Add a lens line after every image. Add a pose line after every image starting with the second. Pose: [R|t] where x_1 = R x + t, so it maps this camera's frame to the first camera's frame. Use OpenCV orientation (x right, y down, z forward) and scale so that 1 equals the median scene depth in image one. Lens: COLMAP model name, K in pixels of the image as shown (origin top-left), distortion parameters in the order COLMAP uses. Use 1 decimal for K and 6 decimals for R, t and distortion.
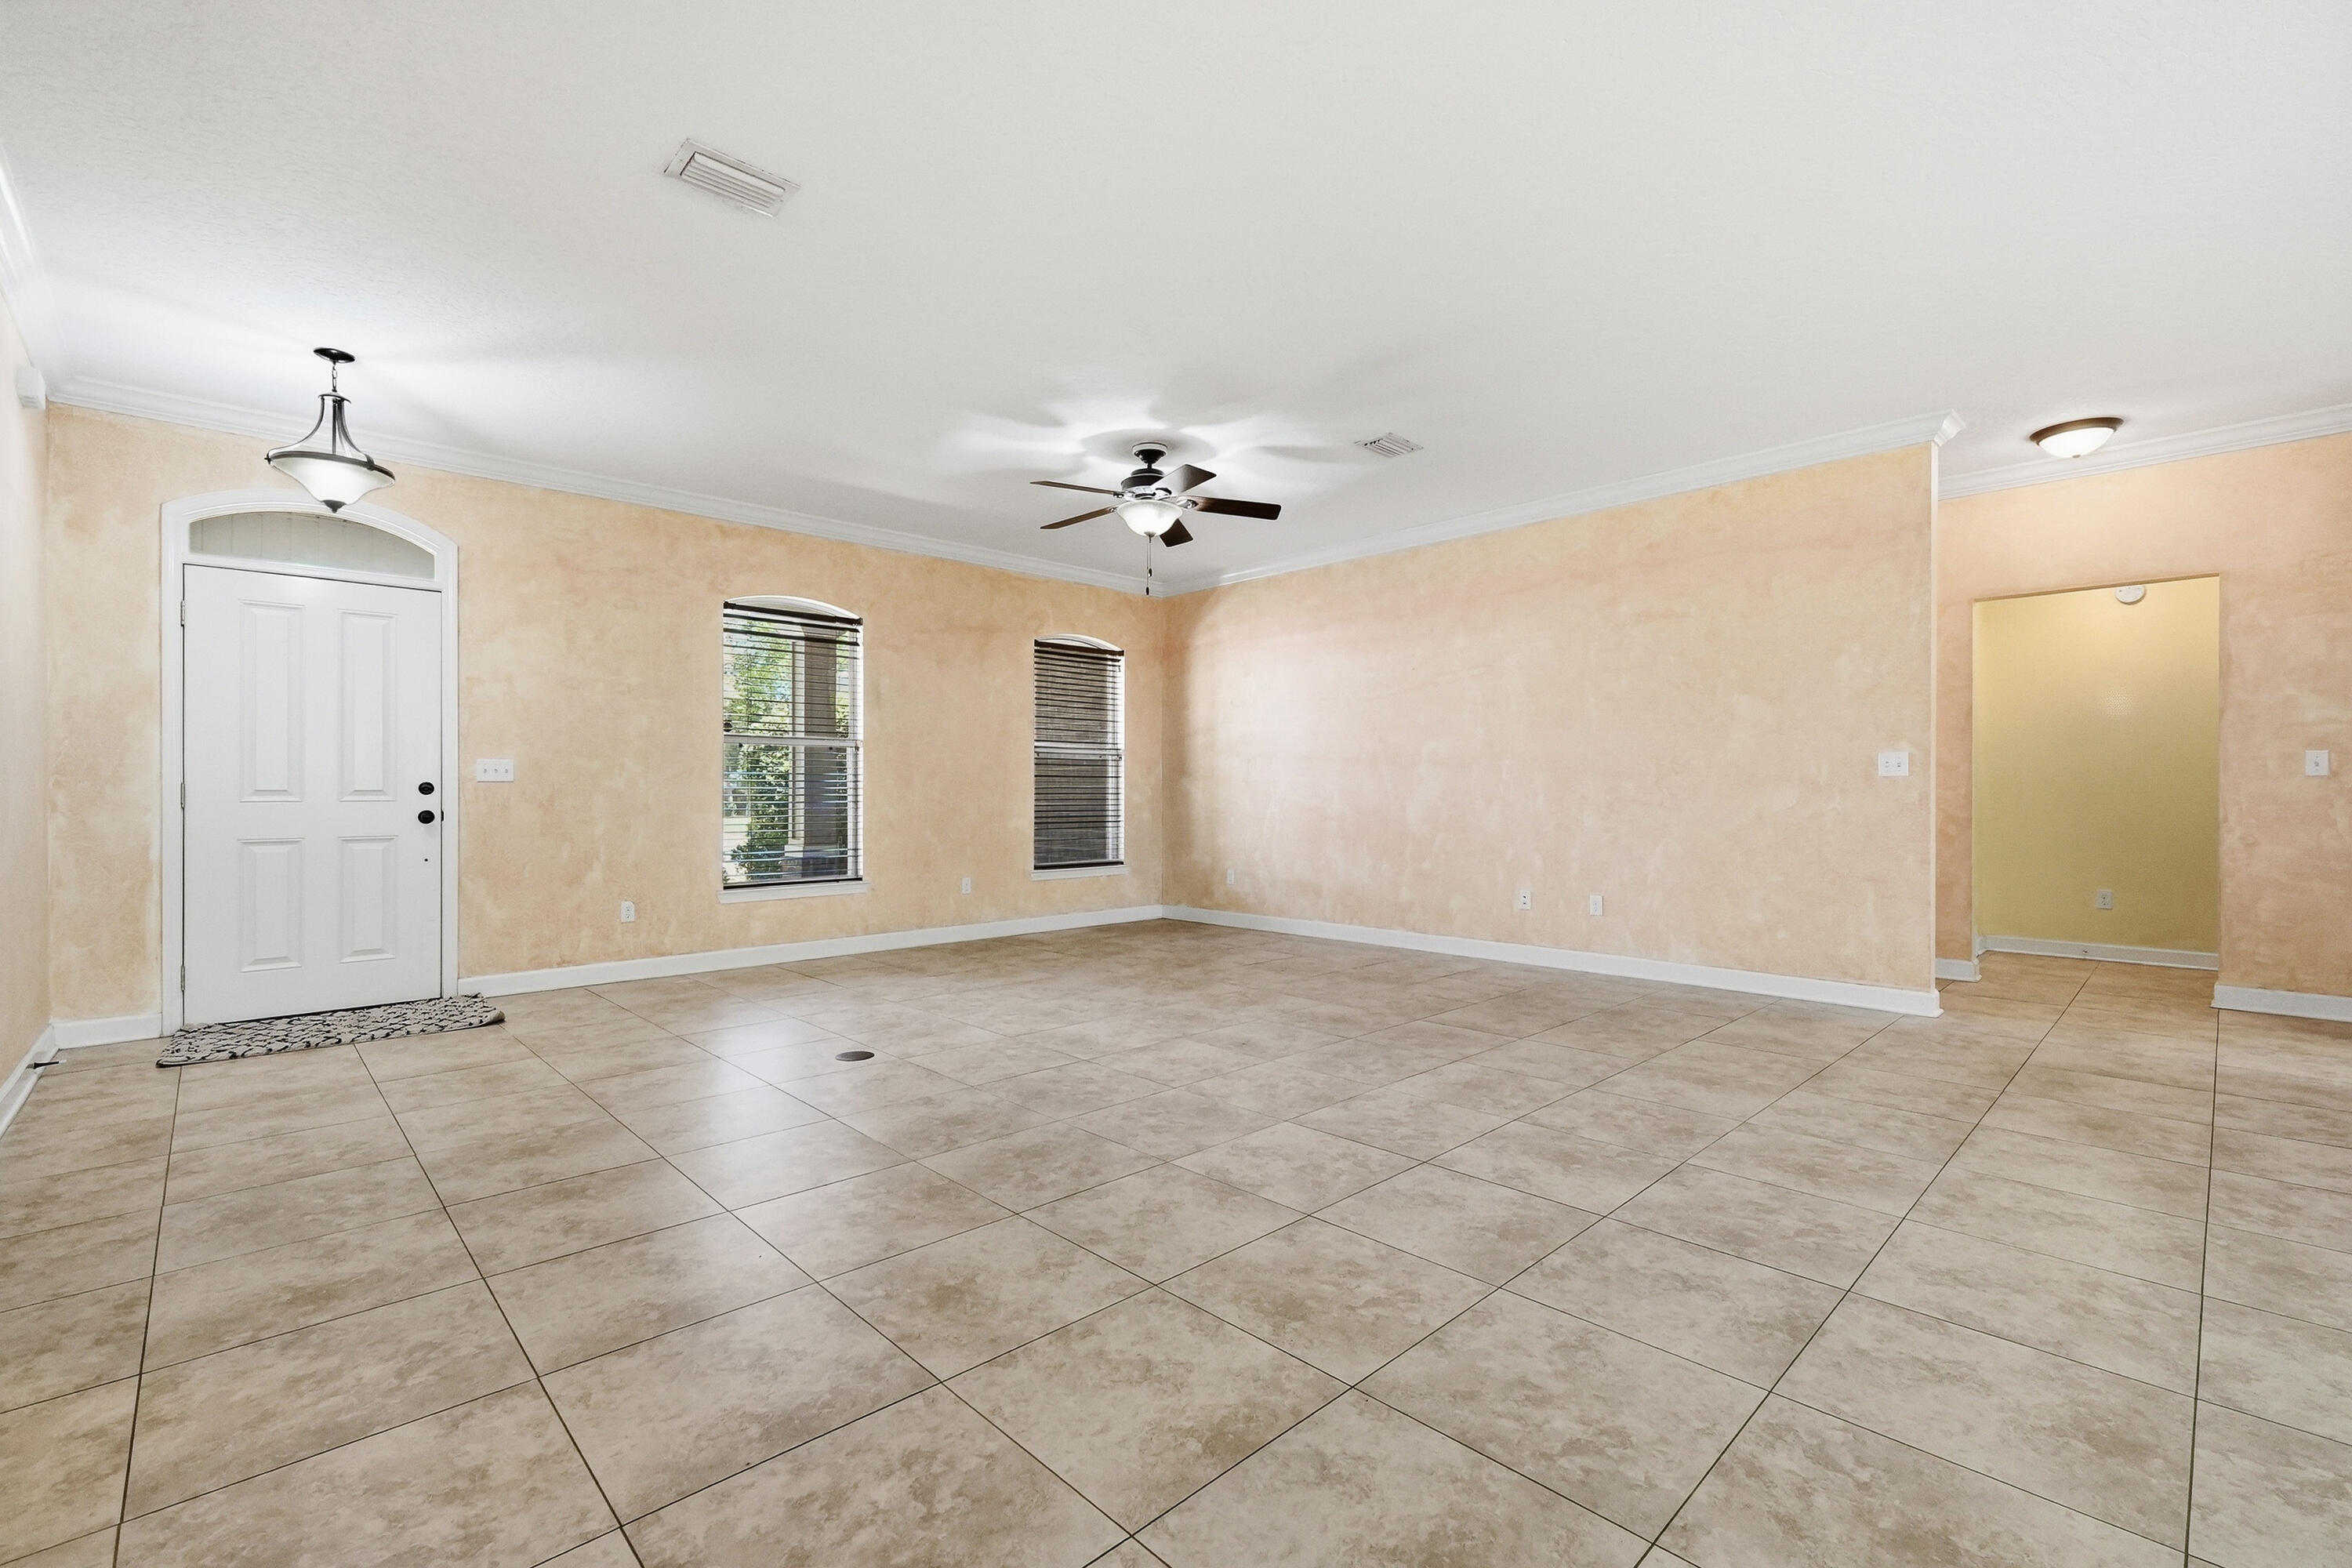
lens RADIAL K [[1035.7, 0, 1199.8], [0, 1035.7, 789.9], [0, 0, 1]] dist [-0.010685, 0.004962]
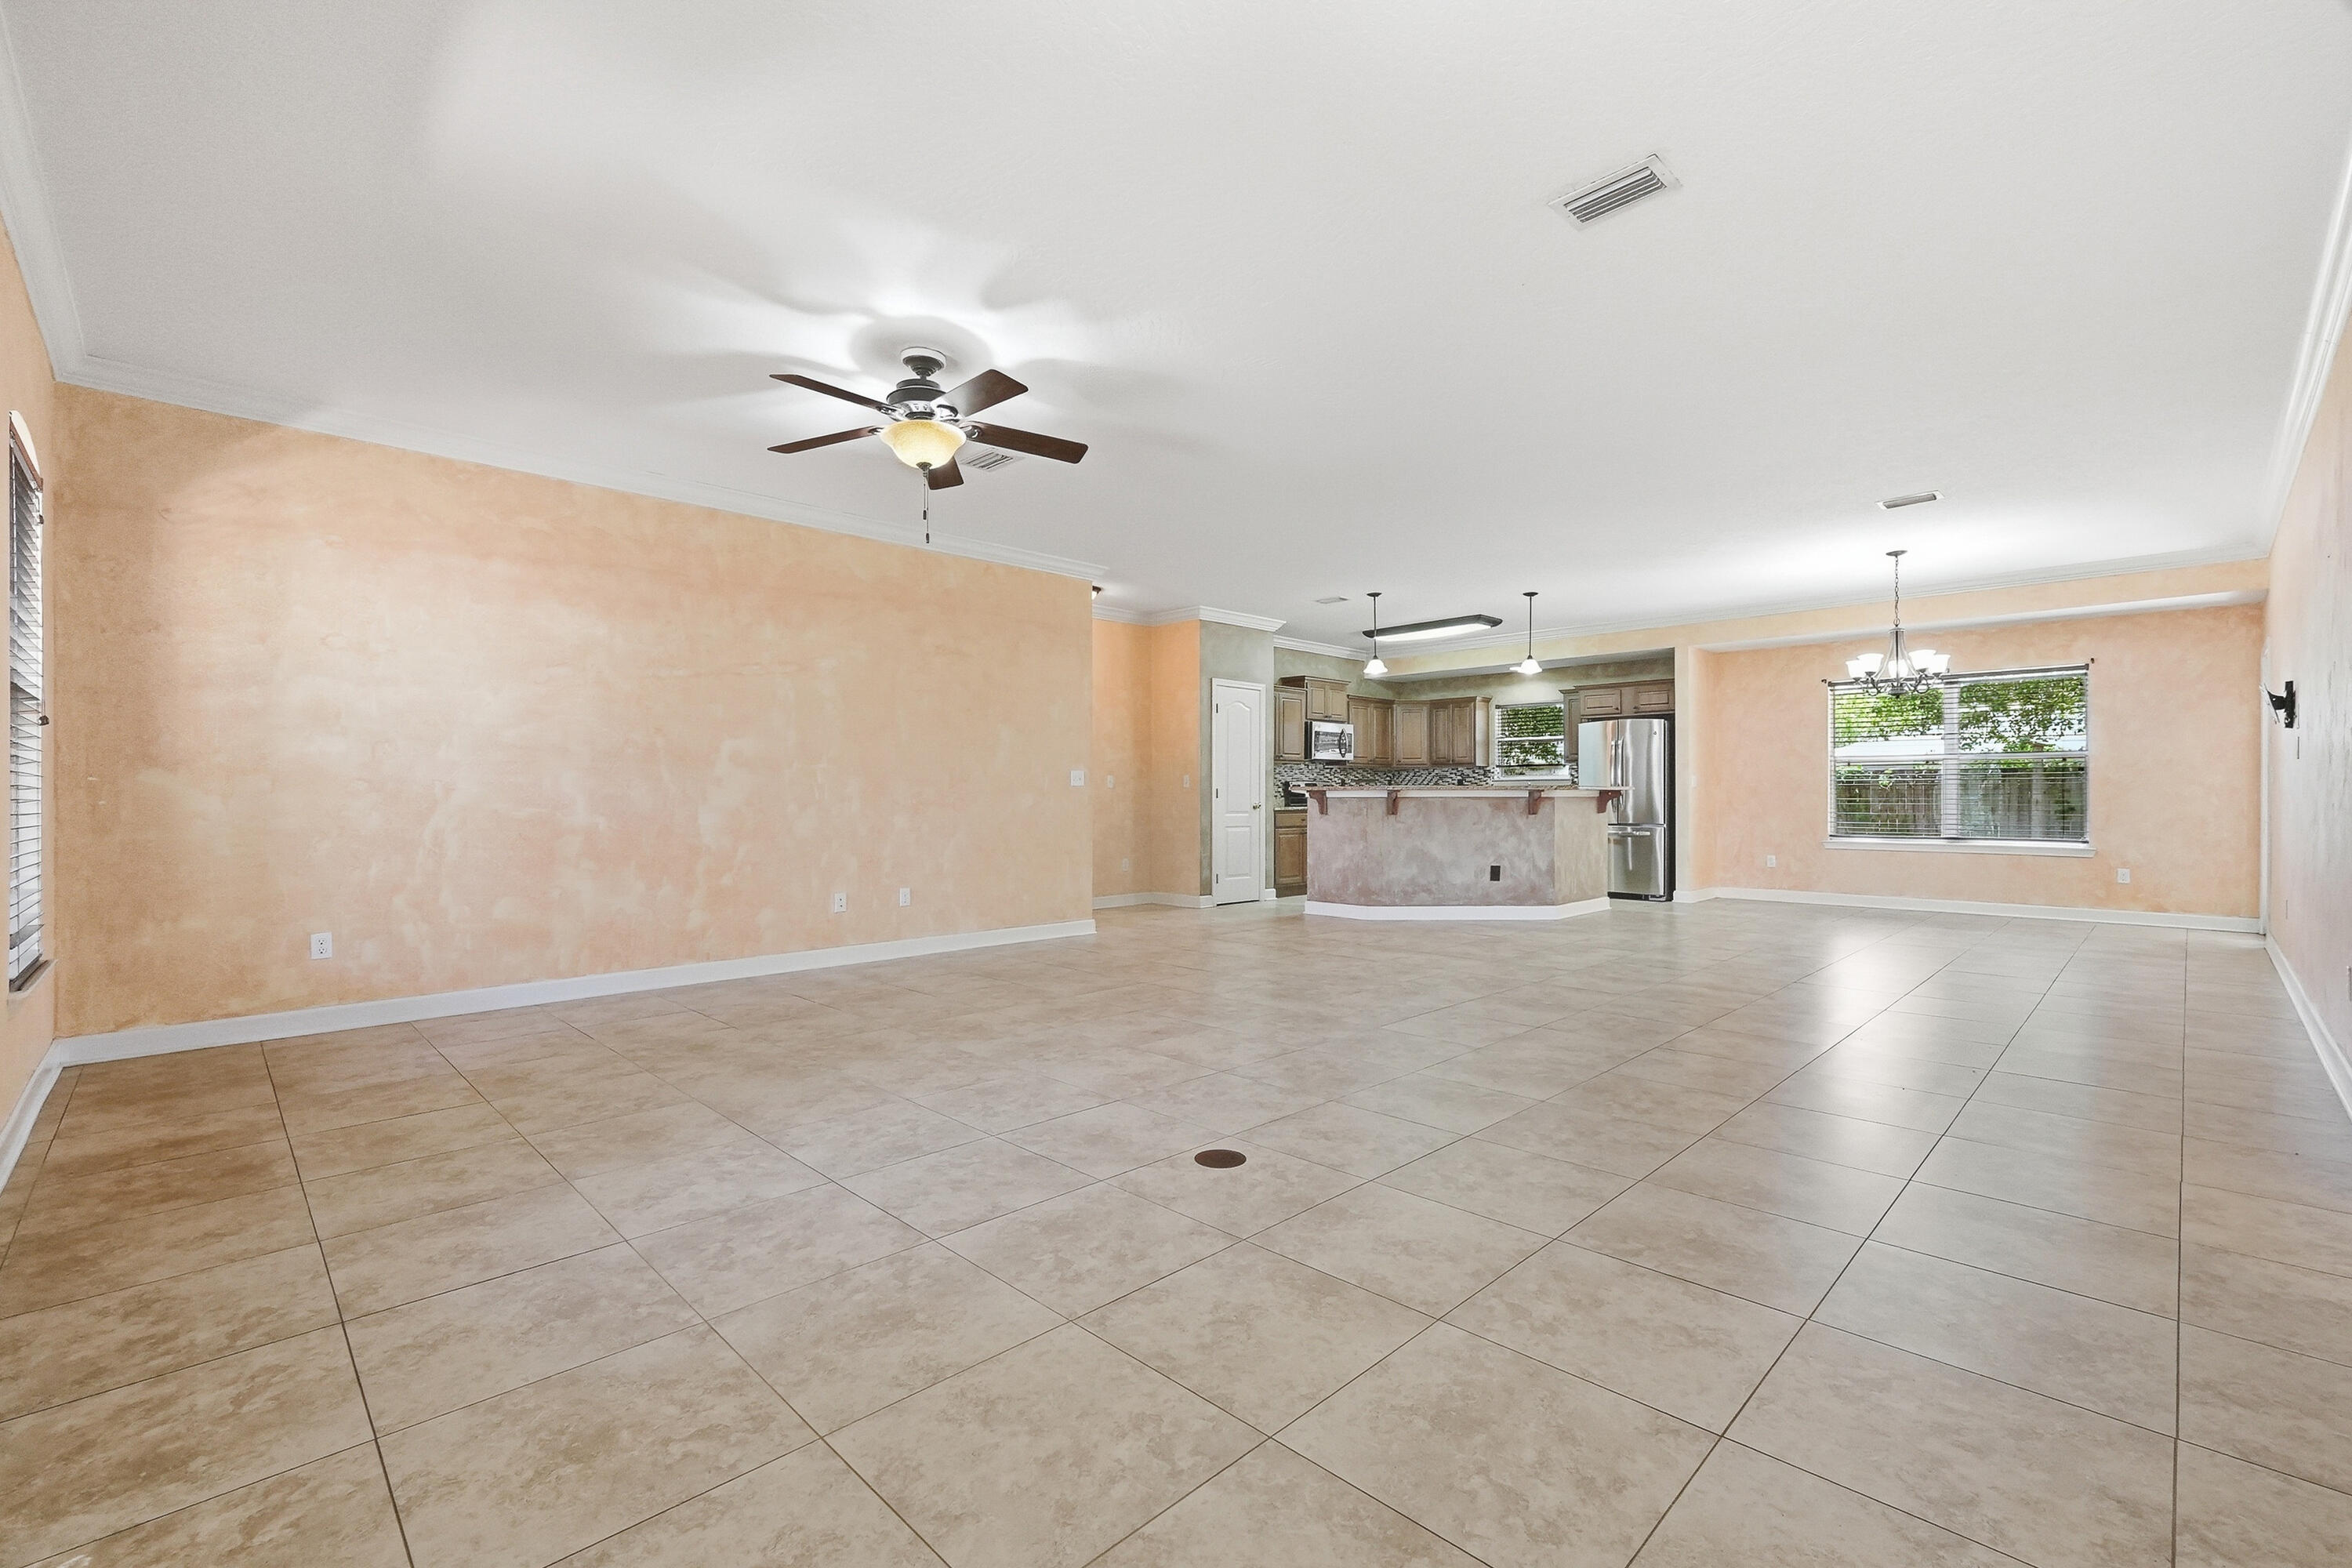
lens RADIAL K [[1035.7, 0, 1151.5], [0, 1035.7, 800.6], [0, 0, 1]] dist [-0.010685, 0.004962]
pose [[-0.017104, -0.002646, 0.999850, -0.896361], [0.001039, 0.999996, 0.002664, 0.004865], [-0.999853, 0.001085, -0.017101, 0.902331]]
